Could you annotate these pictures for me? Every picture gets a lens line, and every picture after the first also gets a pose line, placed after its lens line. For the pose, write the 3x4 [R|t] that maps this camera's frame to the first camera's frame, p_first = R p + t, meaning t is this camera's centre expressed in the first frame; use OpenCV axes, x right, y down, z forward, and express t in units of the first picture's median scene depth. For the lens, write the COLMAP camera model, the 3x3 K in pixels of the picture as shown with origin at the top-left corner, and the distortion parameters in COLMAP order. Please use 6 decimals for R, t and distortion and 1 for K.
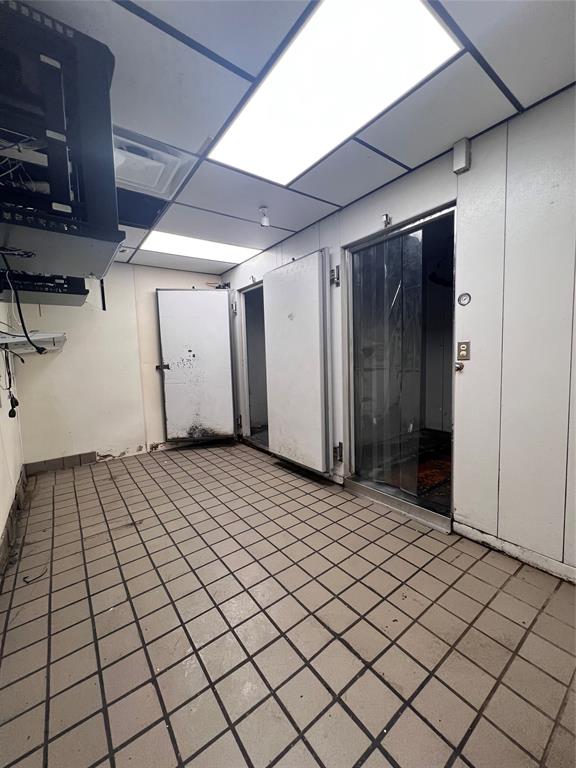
lens RADIAL K [[305.1, 0, 286.7], [0, 305.1, 381.5], [0, 0, 1]] dist [0.002345, 0.000408]
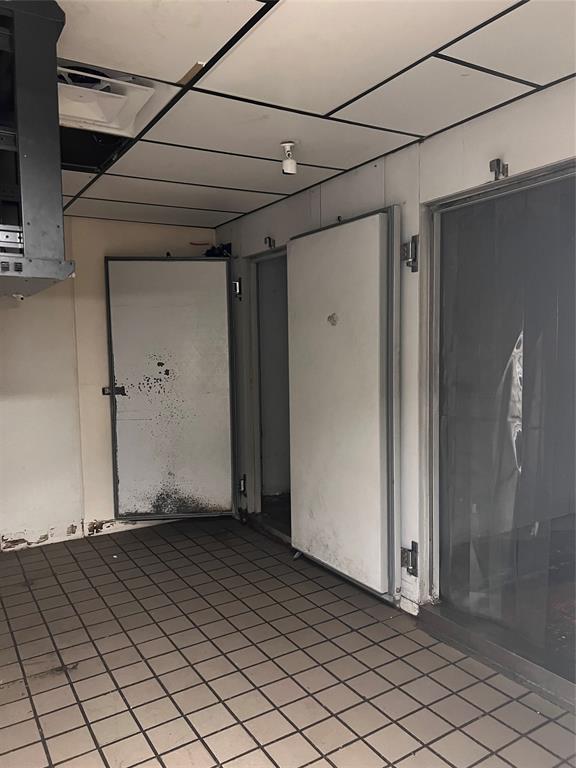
lens RADIAL K [[577.1, 0, 293.3], [0, 577.1, 378.7], [0, 0, 1]] dist [0.052202, -0.062066]
pose [[0.996886, 0.019843, -0.076317, 0.026043], [-0.020005, 0.999799, -0.001359, -0.097761], [0.076275, 0.002881, 0.997083, -0.102233]]
